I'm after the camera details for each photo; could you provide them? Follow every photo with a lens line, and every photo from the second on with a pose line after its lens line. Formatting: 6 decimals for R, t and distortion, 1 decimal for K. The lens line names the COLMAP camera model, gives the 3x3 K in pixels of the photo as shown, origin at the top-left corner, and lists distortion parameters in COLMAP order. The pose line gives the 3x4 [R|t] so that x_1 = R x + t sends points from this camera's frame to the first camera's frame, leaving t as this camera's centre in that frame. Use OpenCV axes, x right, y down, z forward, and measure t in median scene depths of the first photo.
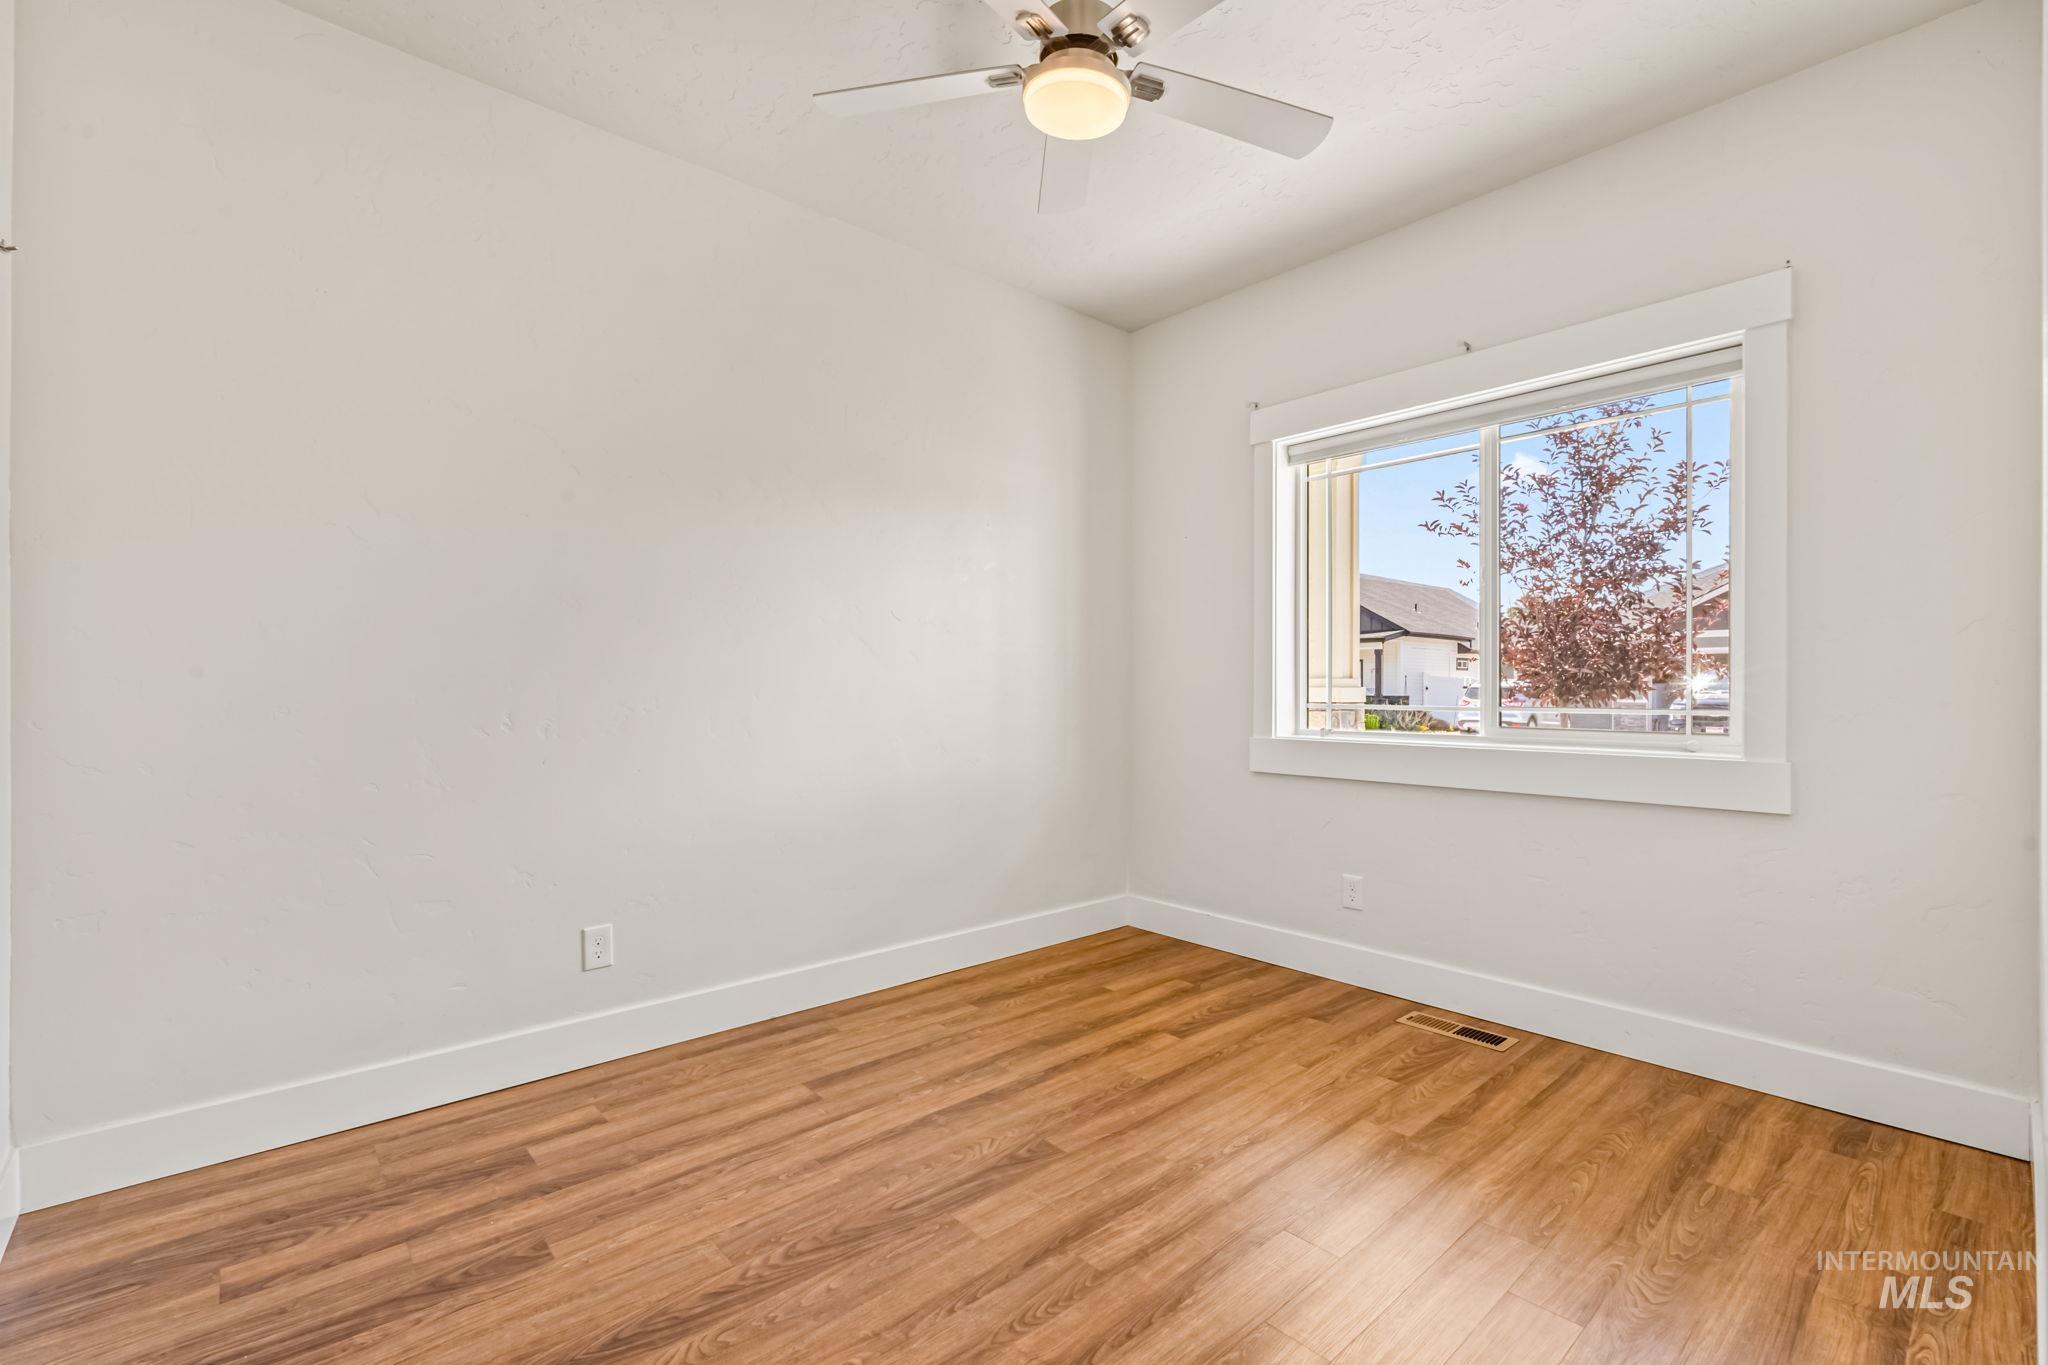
lens RADIAL K [[908.3, 0, 1025.1], [0, 908.3, 687.5], [0, 0, 1]] dist [-0.012729, -0.000368]
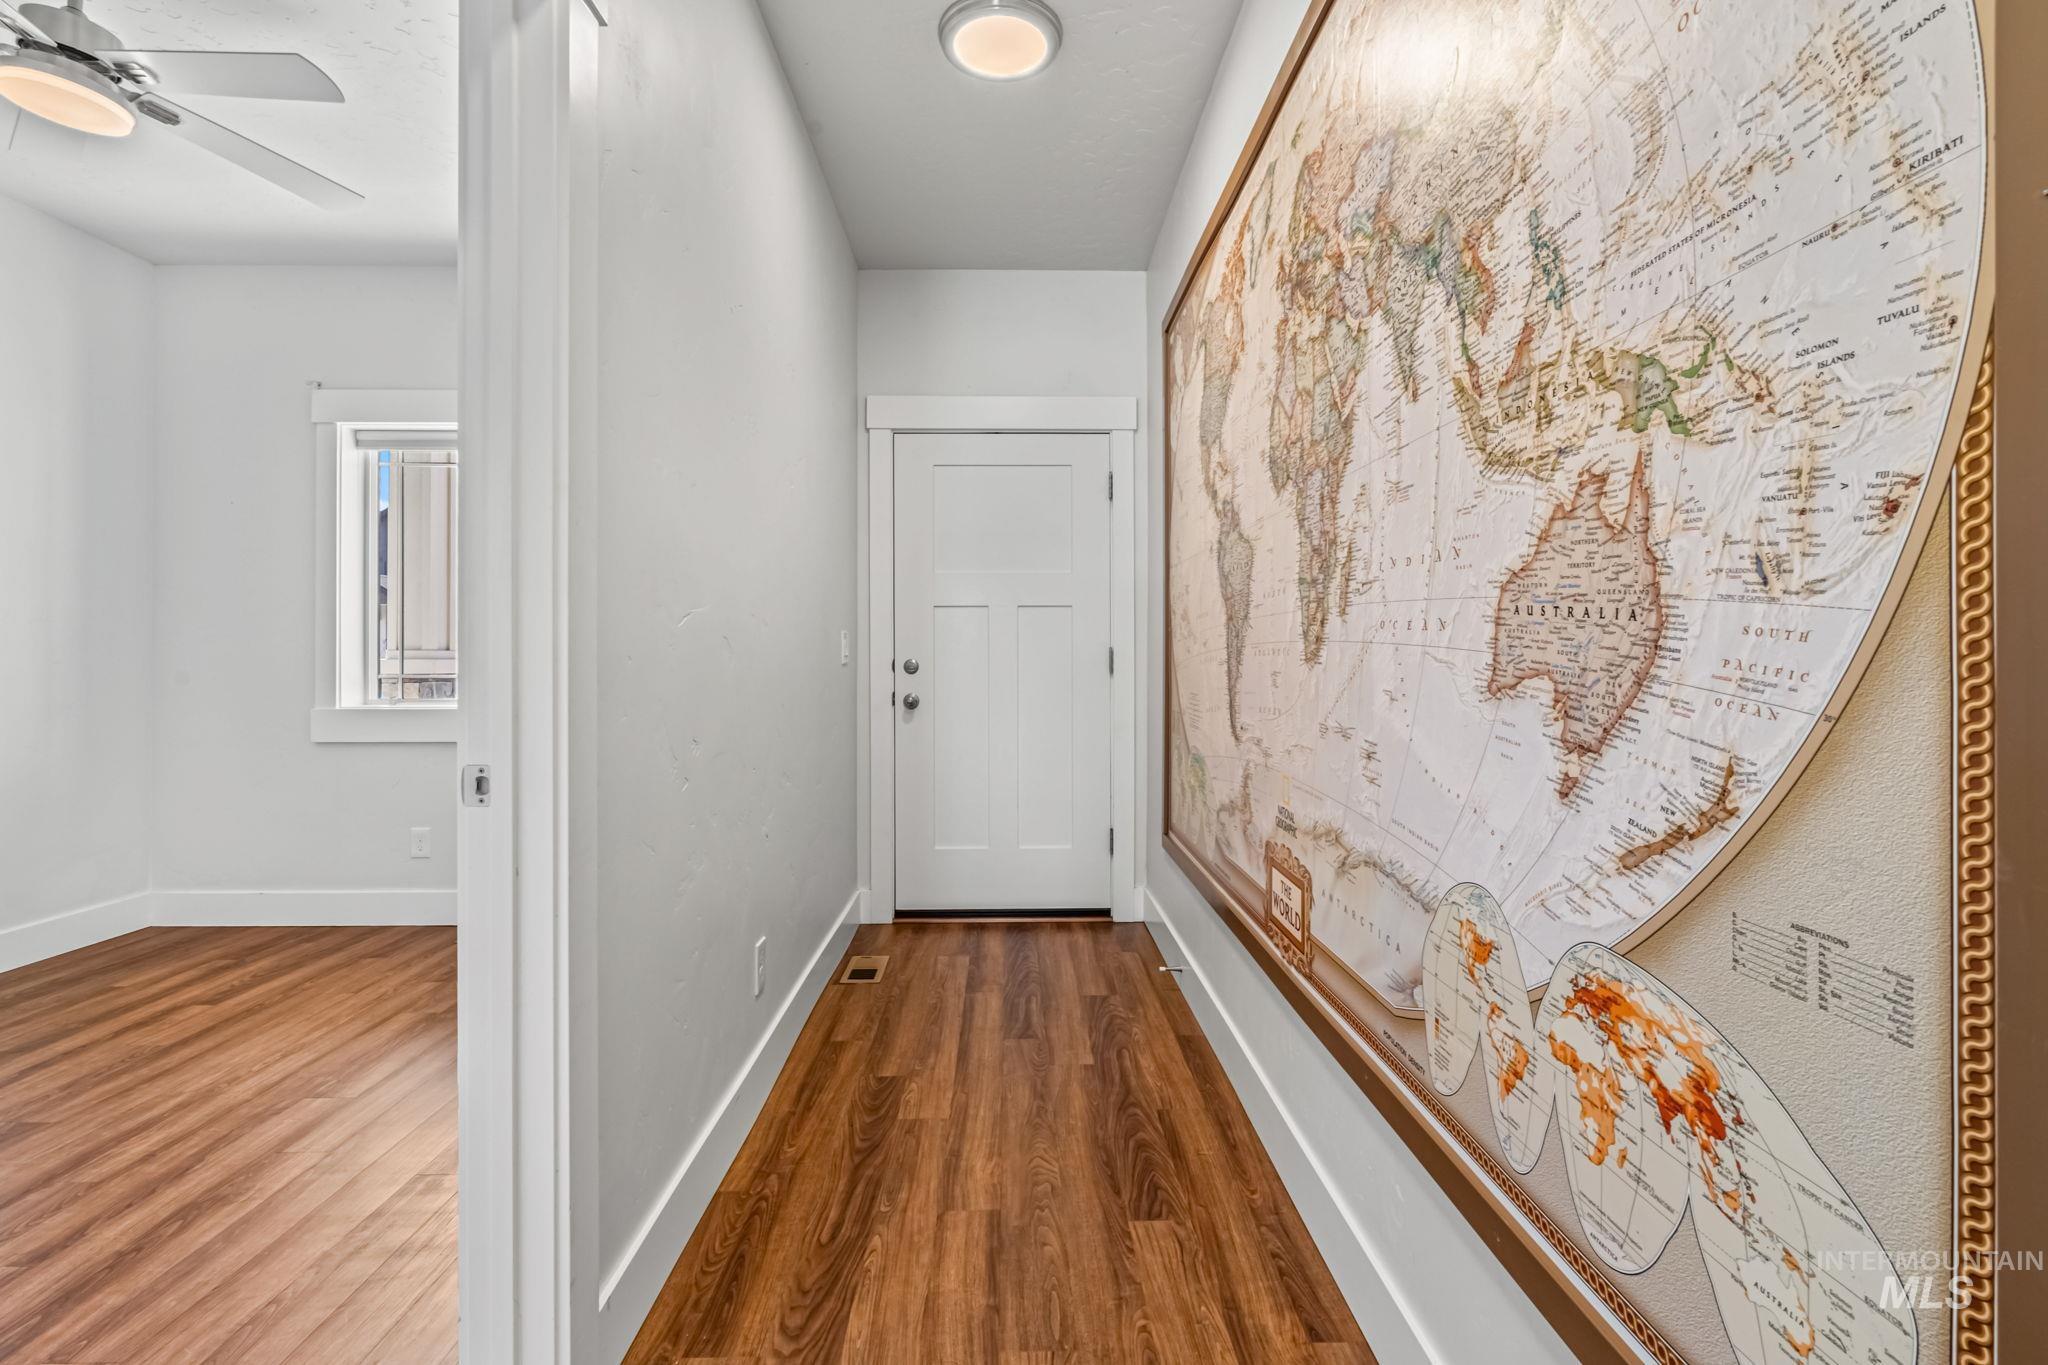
lens RADIAL K [[908.3, 0, 1029.0], [0, 908.3, 662.9], [0, 0, 1]] dist [-0.012729, -0.000368]
pose [[0.641662, 0.000167, 0.766987, -0.013420], [-0.000642, 1.000000, 0.000319, 0.003083], [-0.766987, -0.000697, 0.641662, -0.366906]]
